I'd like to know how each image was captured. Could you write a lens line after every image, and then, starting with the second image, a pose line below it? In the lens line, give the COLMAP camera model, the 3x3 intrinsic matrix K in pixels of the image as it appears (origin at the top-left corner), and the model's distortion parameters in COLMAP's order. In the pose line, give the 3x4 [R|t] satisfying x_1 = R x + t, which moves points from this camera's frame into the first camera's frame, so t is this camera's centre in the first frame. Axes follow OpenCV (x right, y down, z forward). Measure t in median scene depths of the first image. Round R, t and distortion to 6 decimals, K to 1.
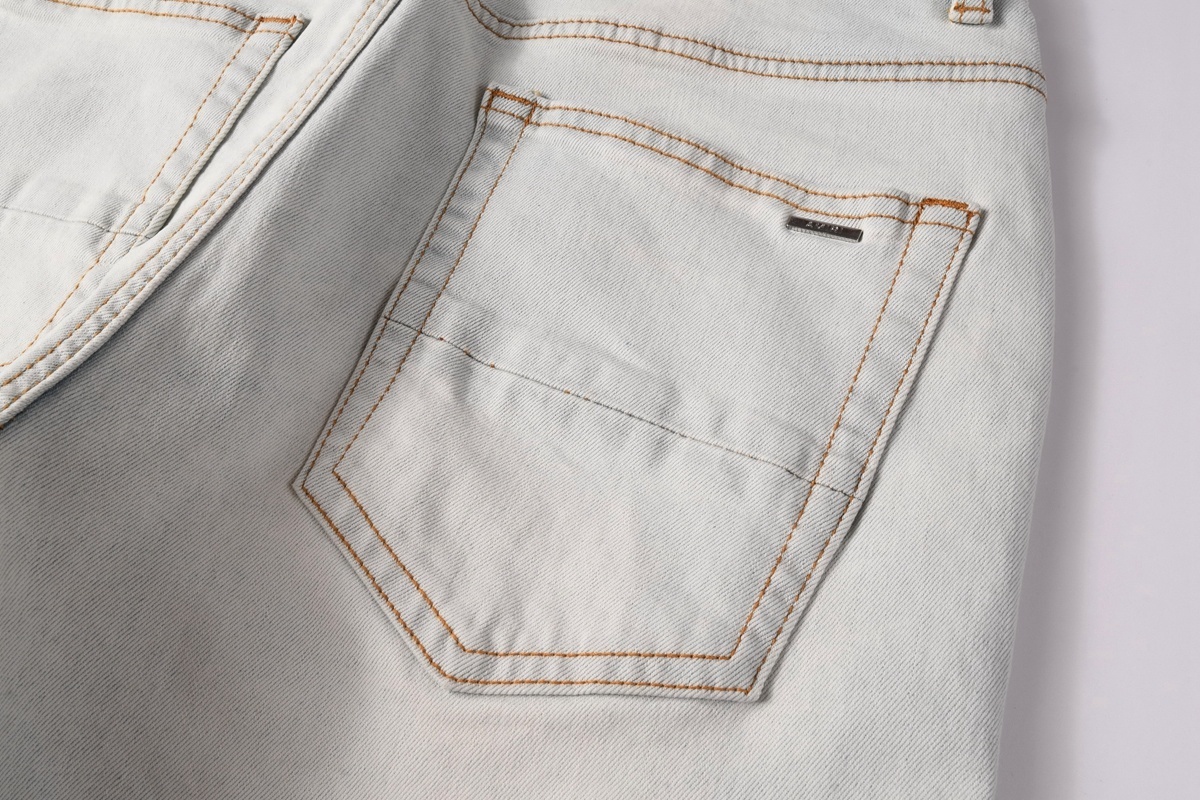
lens RADIAL K [[986.7, 0, 600.0], [0, 986.7, 400.0], [0, 0, 1]] dist [-0.010051, -0.012862]
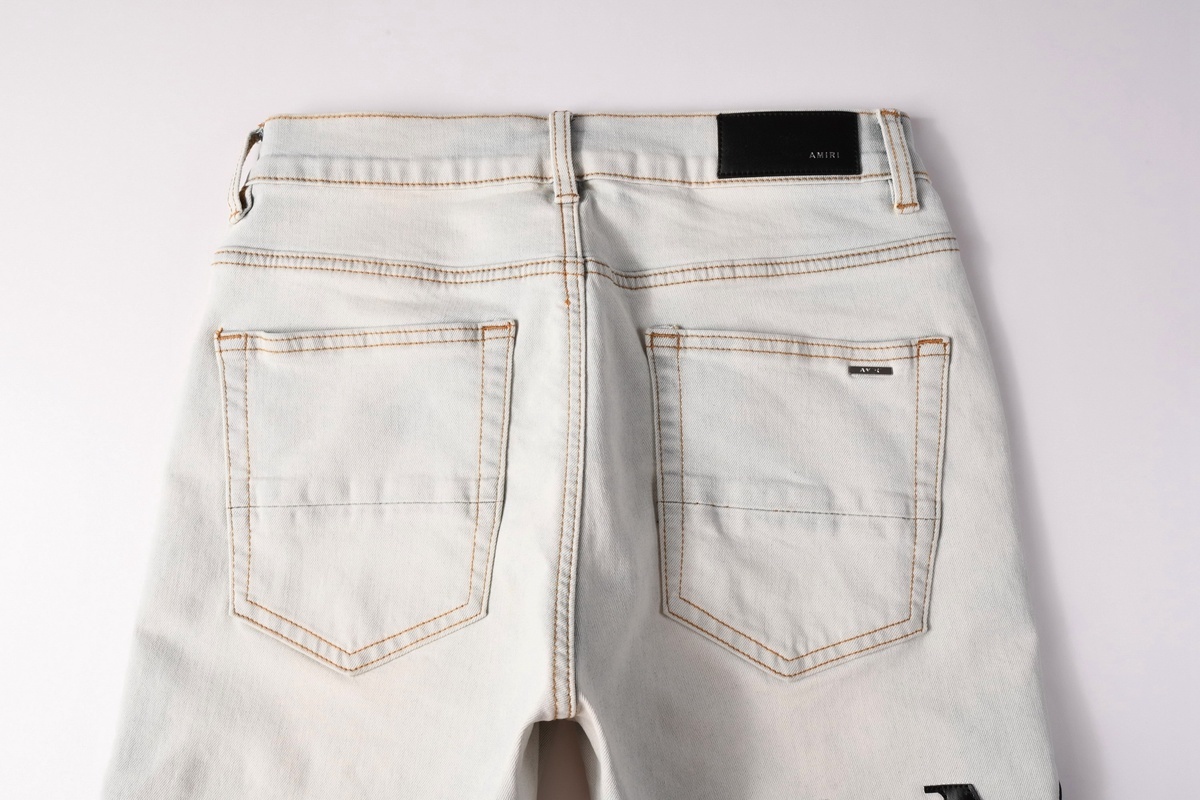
lens RADIAL K [[986.7, 0, 600.0], [0, 986.7, 400.0], [0, 0, 1]] dist [-0.010051, -0.012862]
pose [[0.928826, -0.340757, 0.145488, -0.533805], [0.294224, 0.916993, 0.269362, -0.786740], [-0.225198, -0.207384, 0.951986, -0.640476]]
